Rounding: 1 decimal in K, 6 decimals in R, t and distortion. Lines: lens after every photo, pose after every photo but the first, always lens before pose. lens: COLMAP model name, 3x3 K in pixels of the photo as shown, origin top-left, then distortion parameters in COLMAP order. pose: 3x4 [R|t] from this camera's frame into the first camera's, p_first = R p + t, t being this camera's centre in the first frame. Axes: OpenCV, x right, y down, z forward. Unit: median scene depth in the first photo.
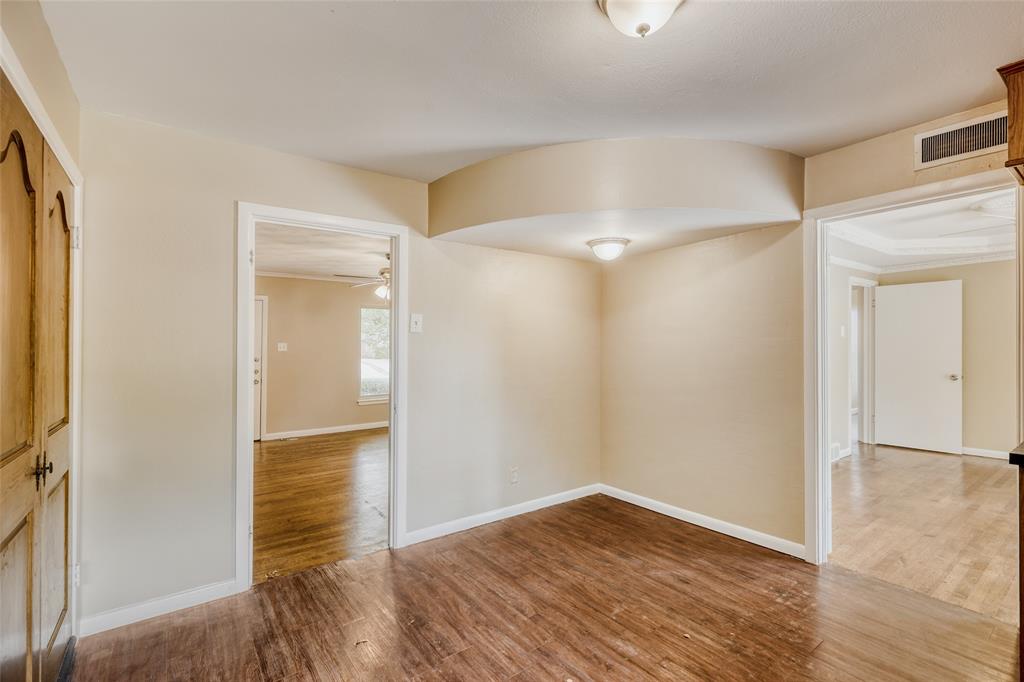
lens RADIAL K [[457.3, 0, 516.3], [0, 457.3, 336.4], [0, 0, 1]] dist [-0.001515, -0.000112]
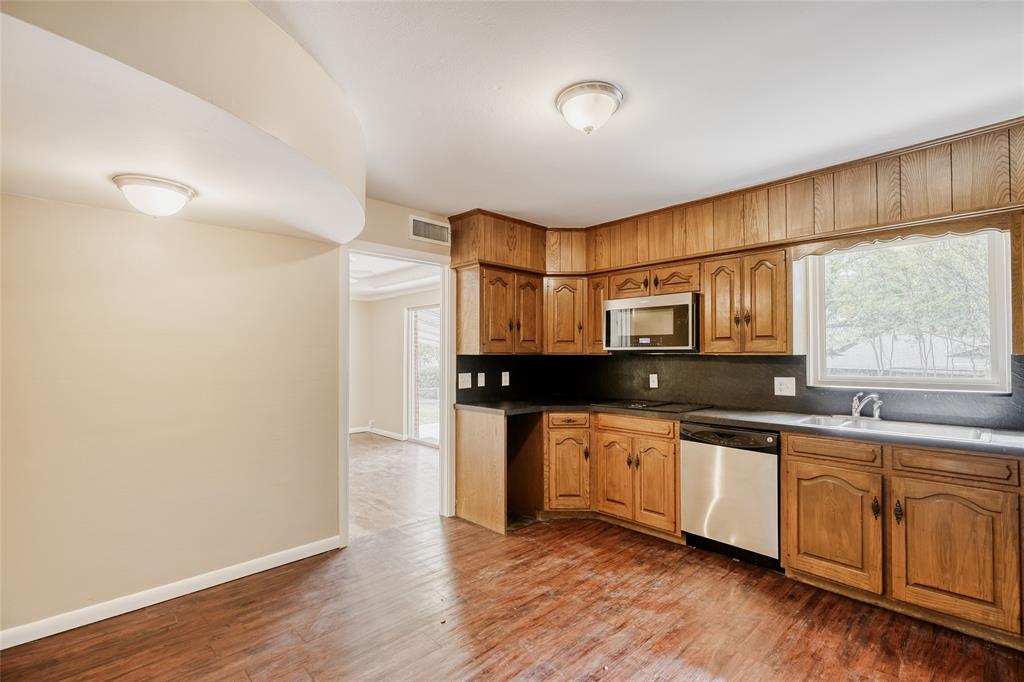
lens RADIAL K [[463.1, 0, 520.7], [0, 463.1, 342.3], [0, 0, 1]] dist [0.000557, 0.000085]
pose [[-0.142606, 0.034932, 0.989163, -0.564023], [-0.024852, 0.998936, -0.038860, 0.020603], [-0.989467, -0.030124, -0.141586, 0.726461]]
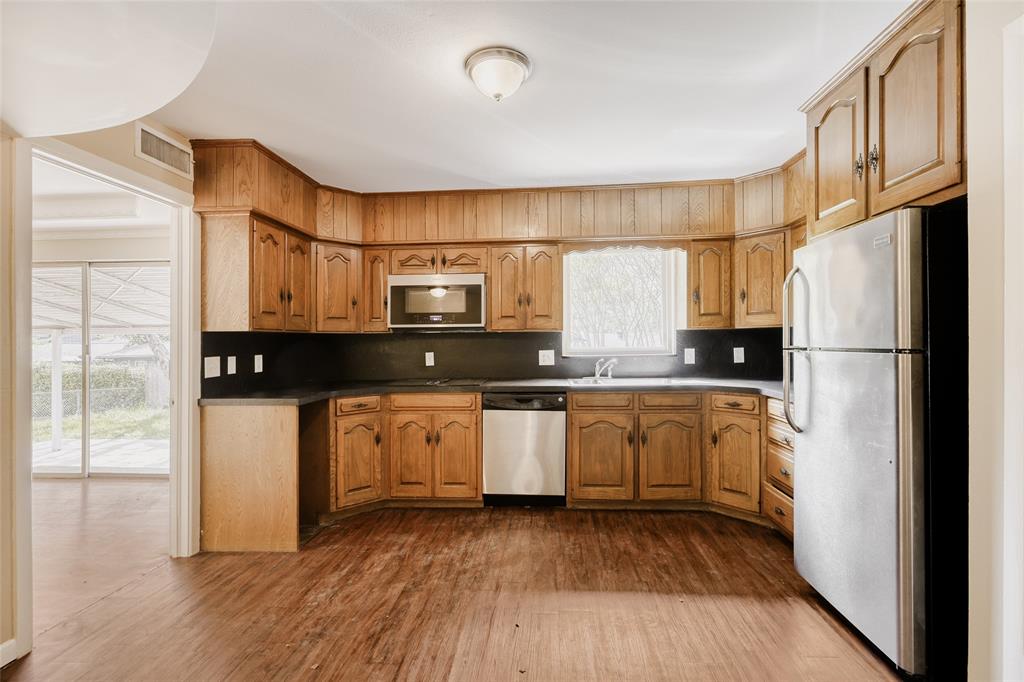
lens RADIAL K [[466.6, 0, 520.6], [0, 466.6, 336.6], [0, 0, 1]] dist [0.001565, 0.000319]
pose [[-0.772338, 0.023584, 0.634774, -0.354168], [0.001215, 0.999364, -0.035651, 0.055617], [-0.635211, -0.026763, -0.771875, 1.055289]]
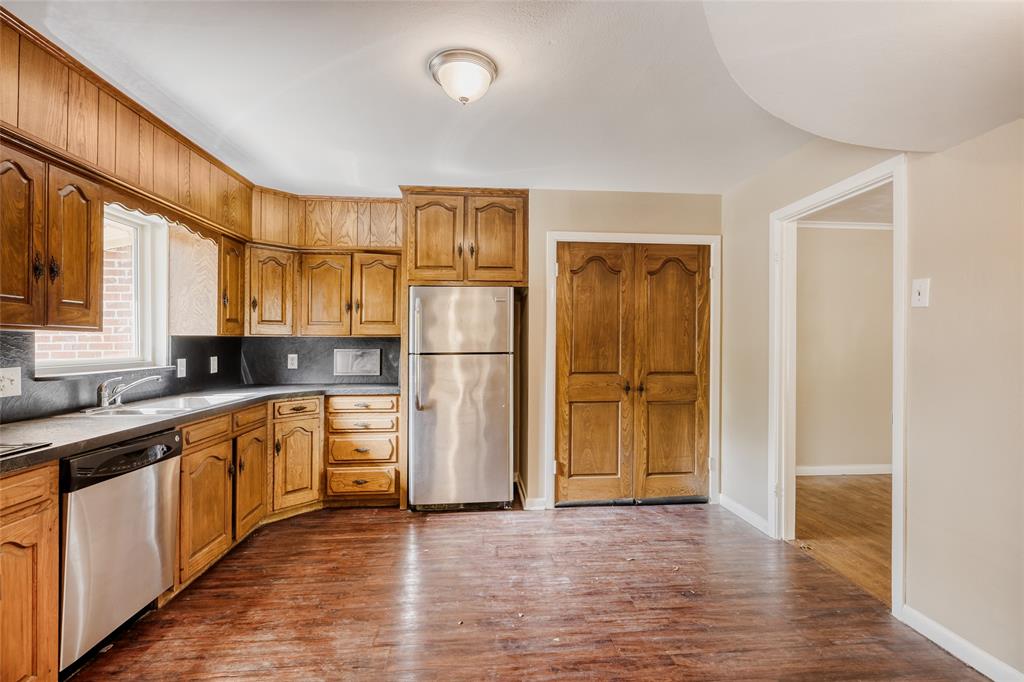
lens RADIAL K [[465.6, 0, 523.6], [0, 465.6, 344.3], [0, 0, 1]] dist [0.001247, -0.000128]
pose [[-0.504562, 0.011568, -0.863298, 0.704731], [0.027451, 0.999620, -0.002649, 0.034467], [0.862939, -0.025035, -0.504687, 0.962624]]
